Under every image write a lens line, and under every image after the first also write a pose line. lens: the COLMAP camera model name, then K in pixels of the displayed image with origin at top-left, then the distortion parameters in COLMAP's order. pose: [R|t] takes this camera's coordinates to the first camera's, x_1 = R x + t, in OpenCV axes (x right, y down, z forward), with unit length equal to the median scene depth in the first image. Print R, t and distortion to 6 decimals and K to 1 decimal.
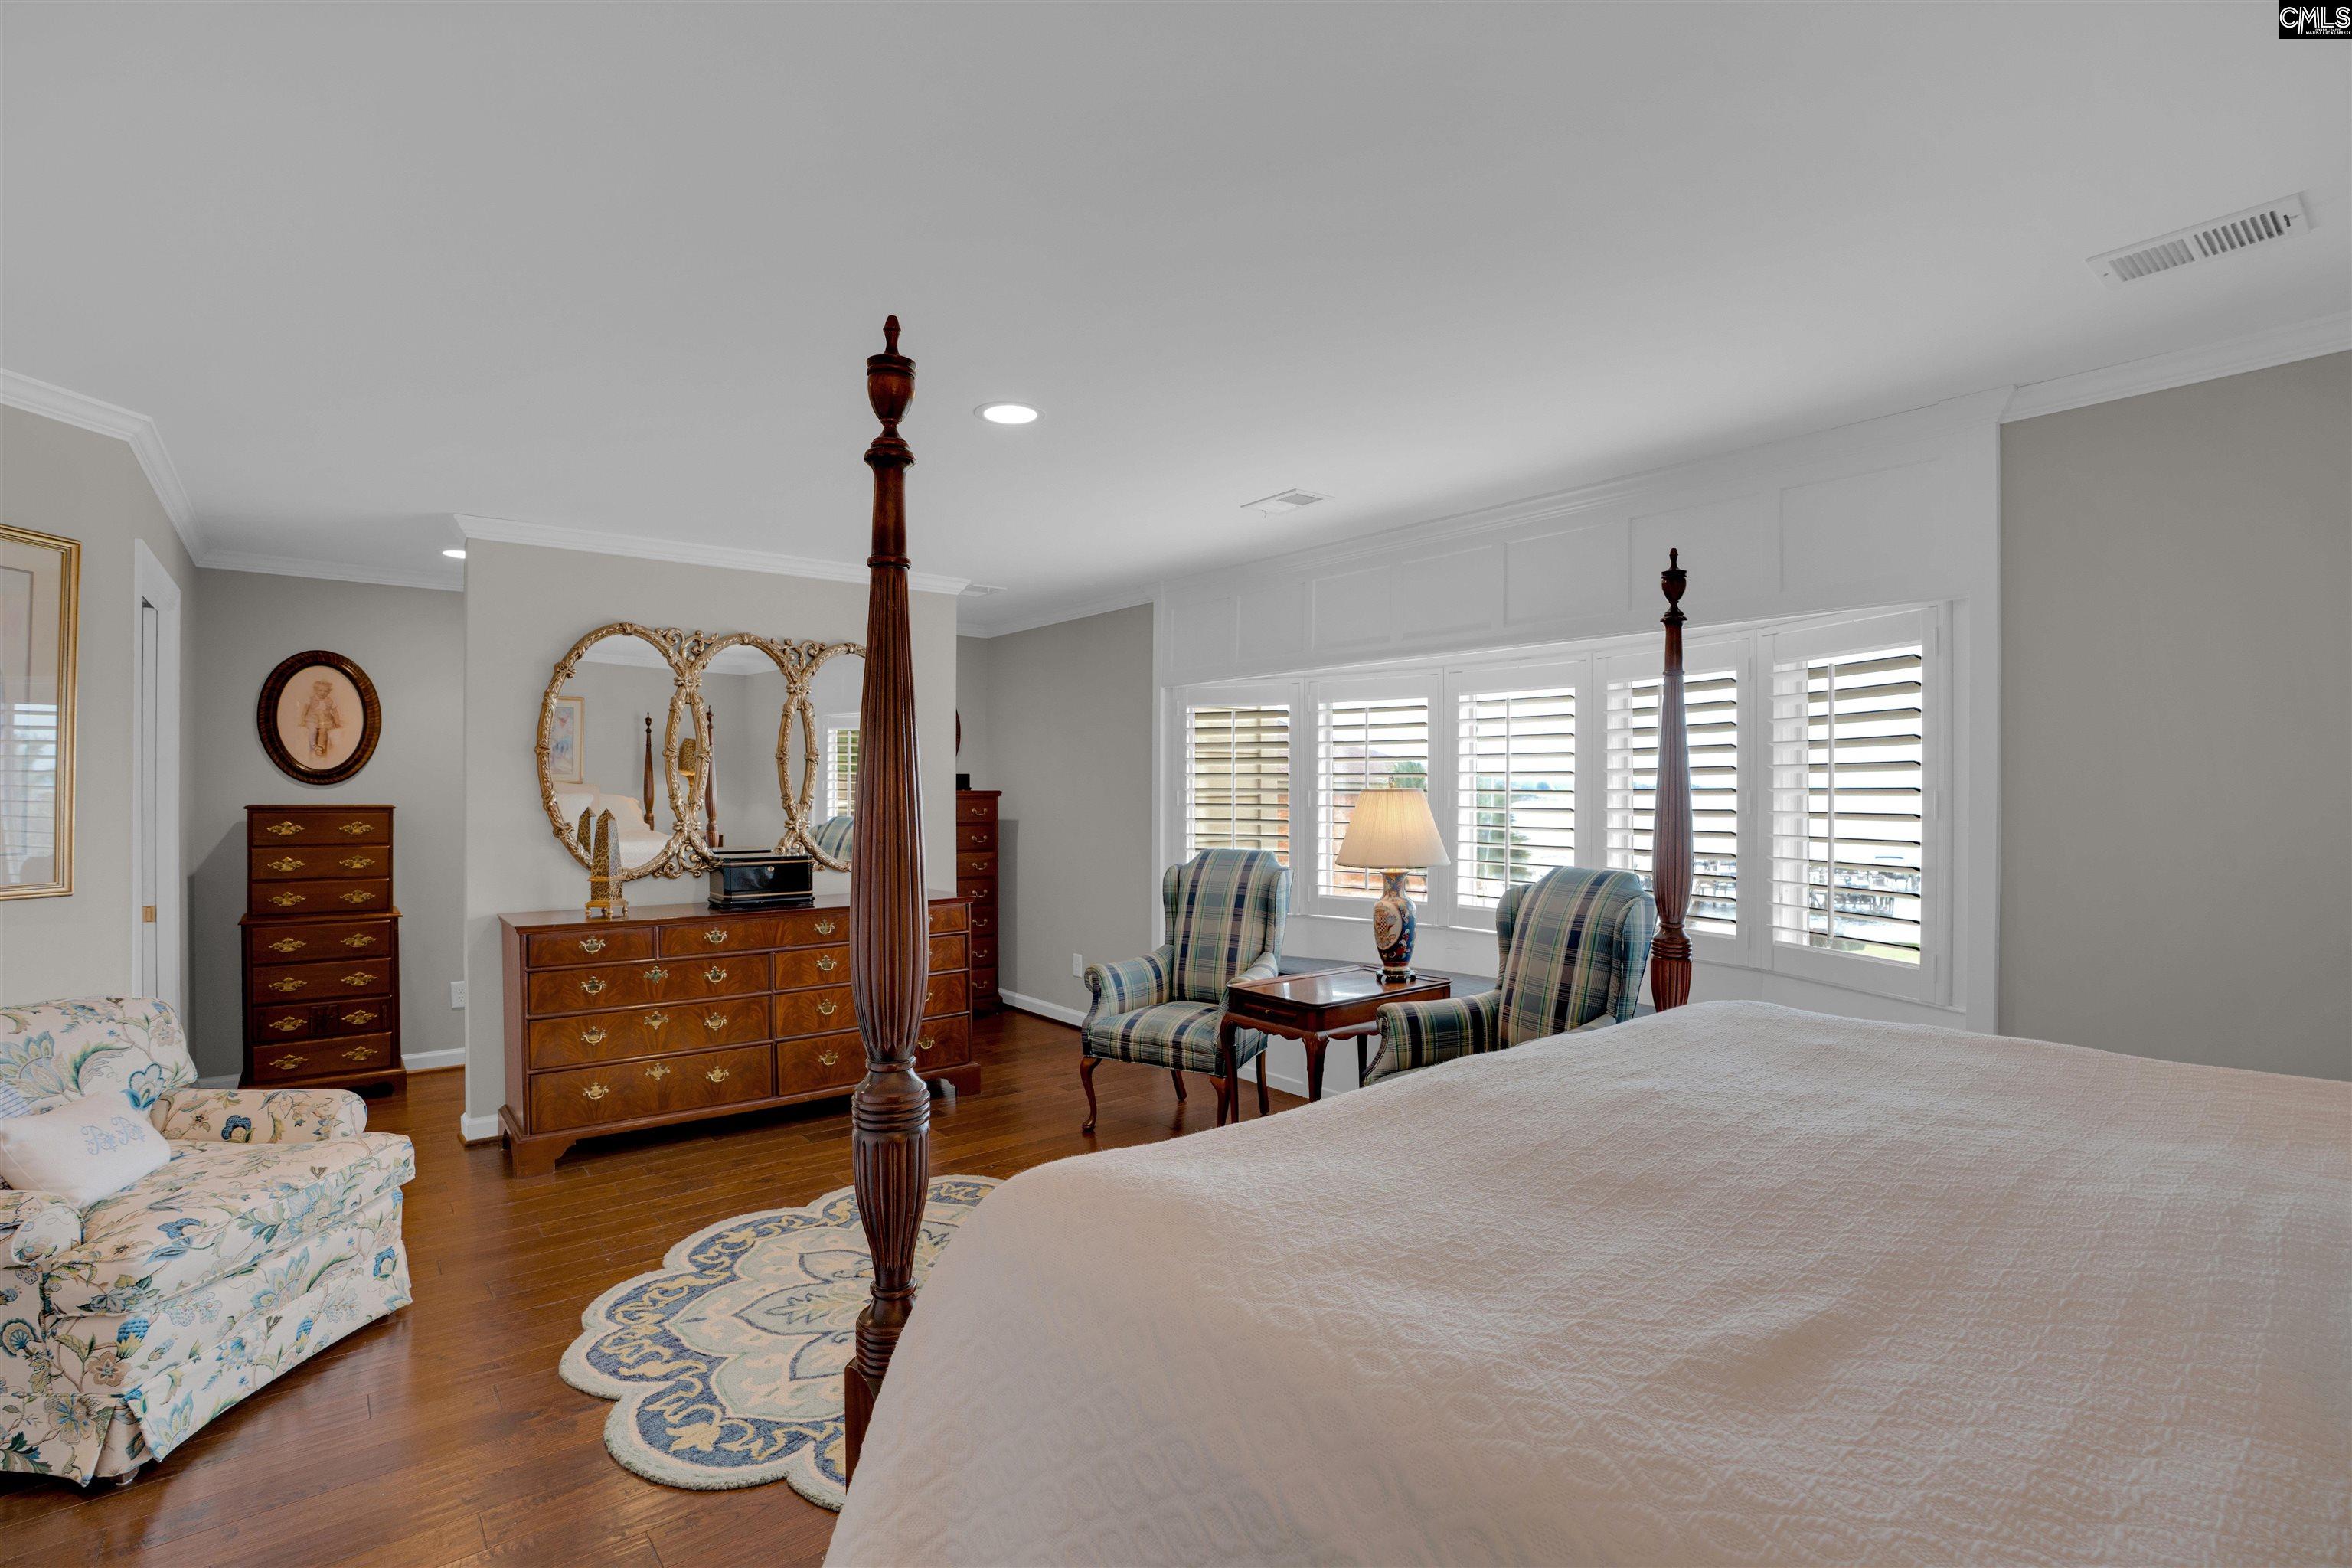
lens RADIAL K [[1091.0, 0, 1176.0], [0, 1091.0, 784.0], [0, 0, 1]] dist [-0.041901, 0.000090]
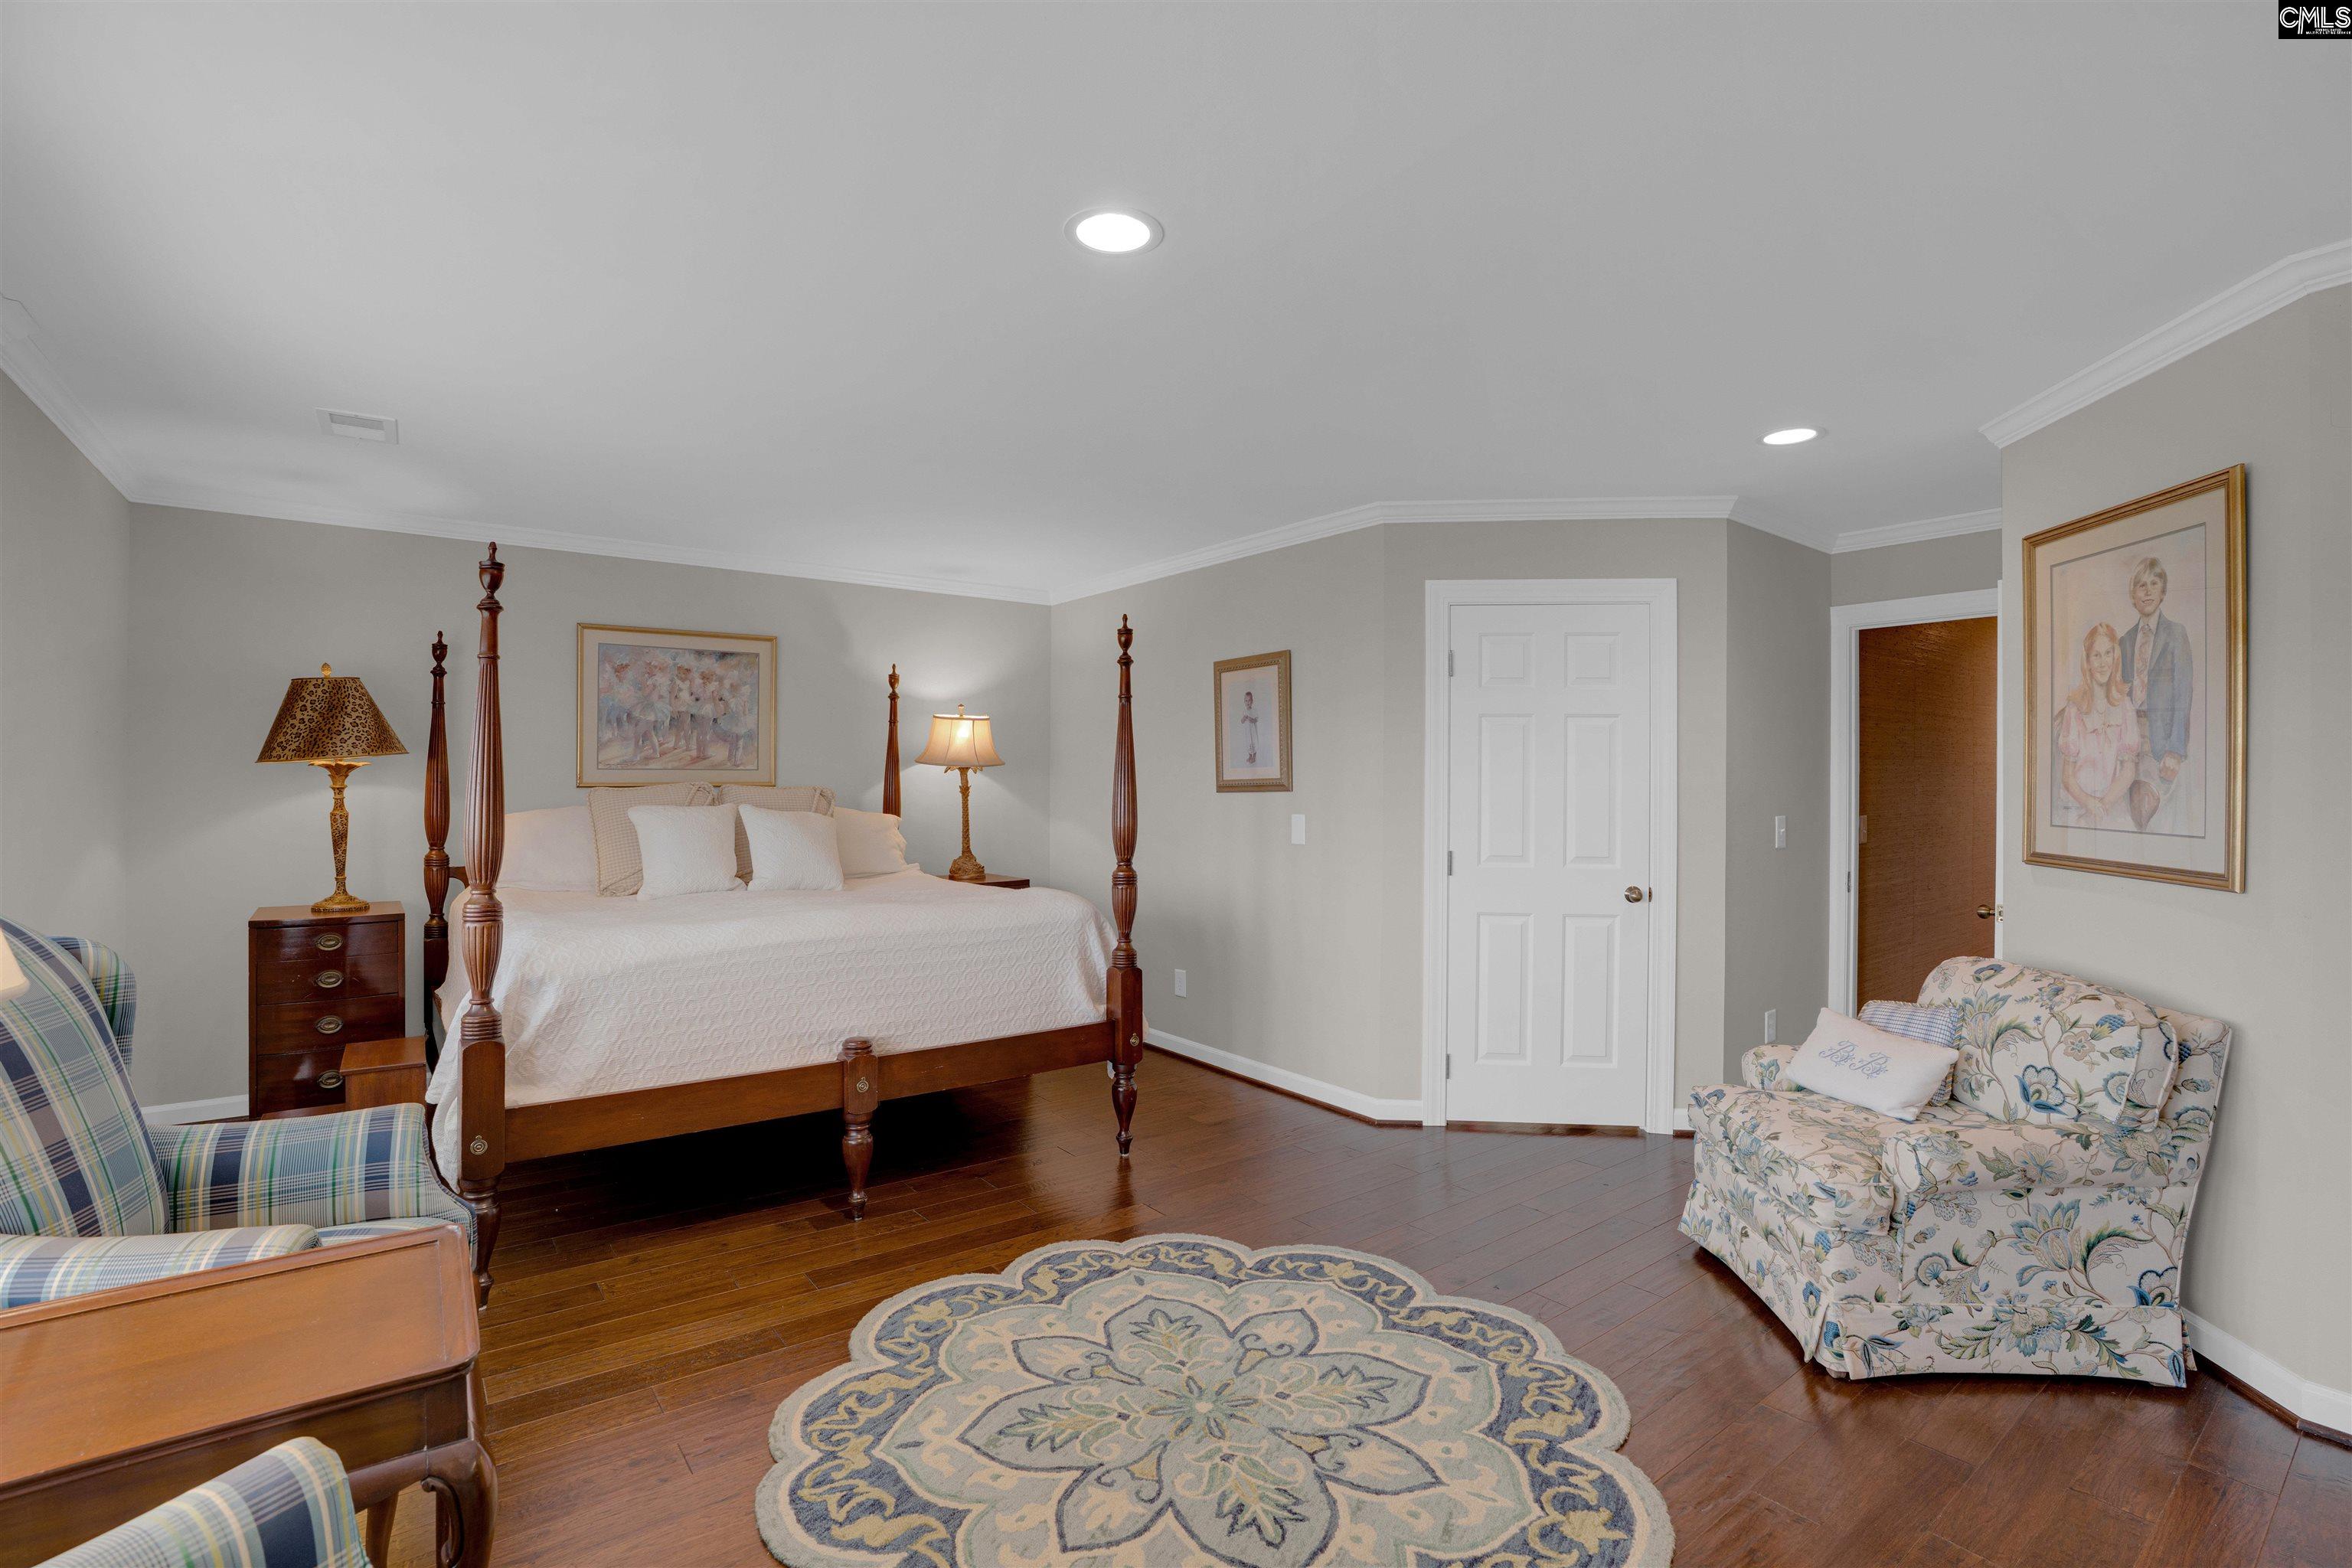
lens RADIAL K [[1091.0, 0, 1176.0], [0, 1091.0, 784.0], [0, 0, 1]] dist [-0.041901, 0.000090]
pose [[-0.999265, -0.000856, 0.038336, -0.260463], [-0.000998, 0.999993, -0.003679, 0.025299], [-0.038333, -0.003715, -0.999258, 2.012051]]
